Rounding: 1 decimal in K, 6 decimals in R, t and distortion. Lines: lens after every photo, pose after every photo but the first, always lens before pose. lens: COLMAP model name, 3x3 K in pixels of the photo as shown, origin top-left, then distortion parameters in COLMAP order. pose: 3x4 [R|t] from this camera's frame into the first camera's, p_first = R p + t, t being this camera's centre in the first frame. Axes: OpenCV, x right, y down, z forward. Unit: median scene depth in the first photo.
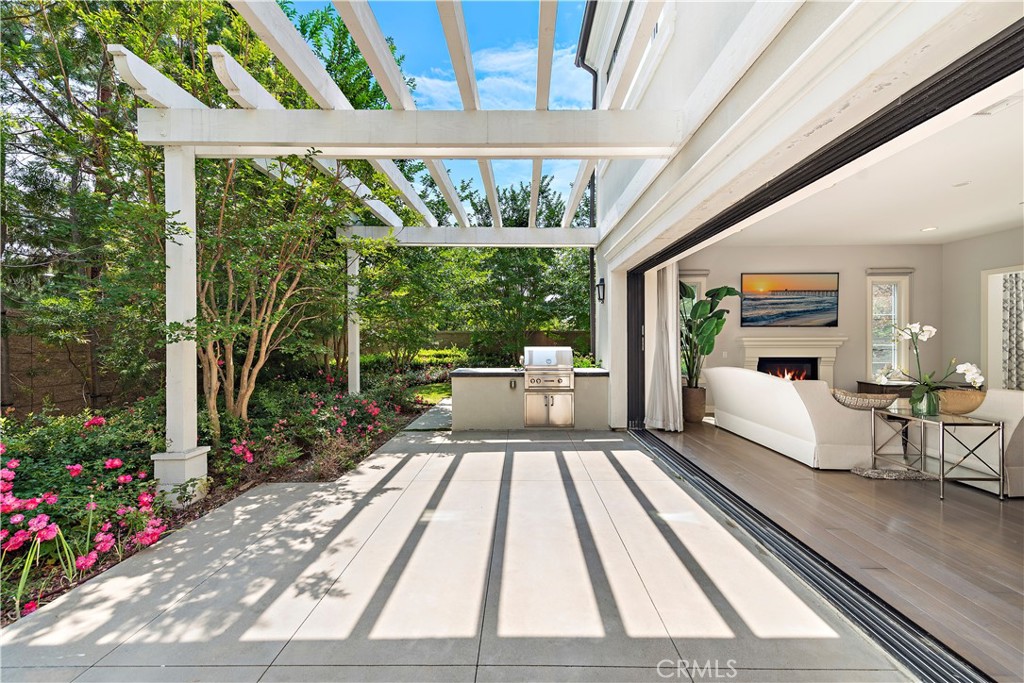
lens RADIAL K [[404.4, 0, 516.7], [0, 404.4, 341.1], [0, 0, 1]] dist [0.012164, -0.000066]
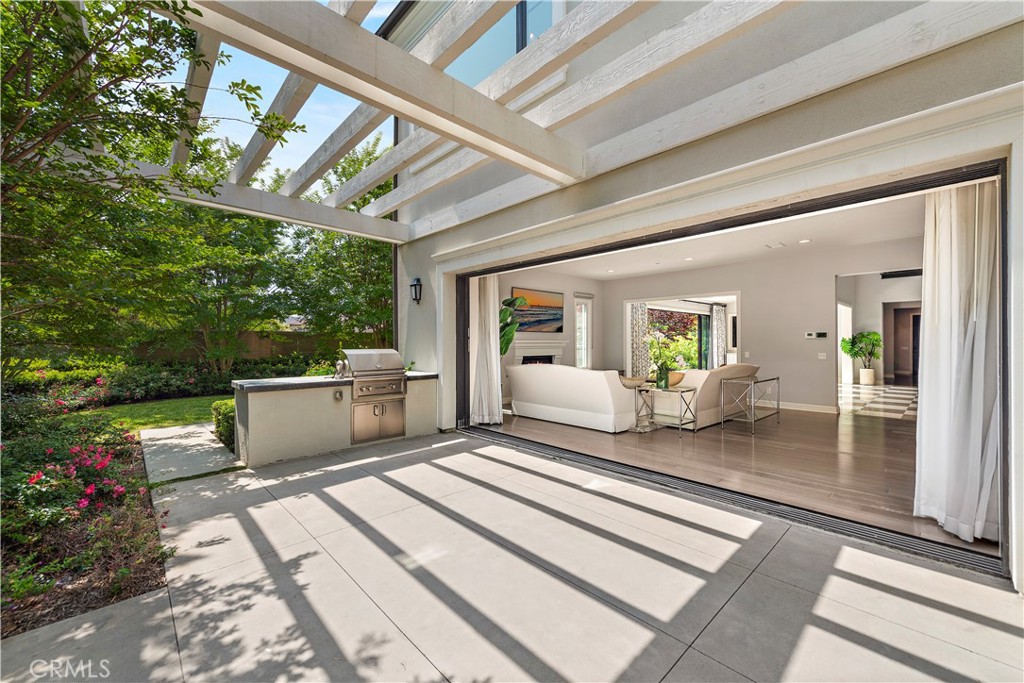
lens RADIAL K [[402.2, 0, 513.3], [0, 402.2, 336.5], [0, 0, 1]] dist [0.002371, -0.000179]
pose [[0.720728, 0.009924, 0.693147, -0.504310], [0.002482, 0.999854, -0.016897, 0.002764], [-0.693213, 0.013899, 0.720599, 0.244966]]
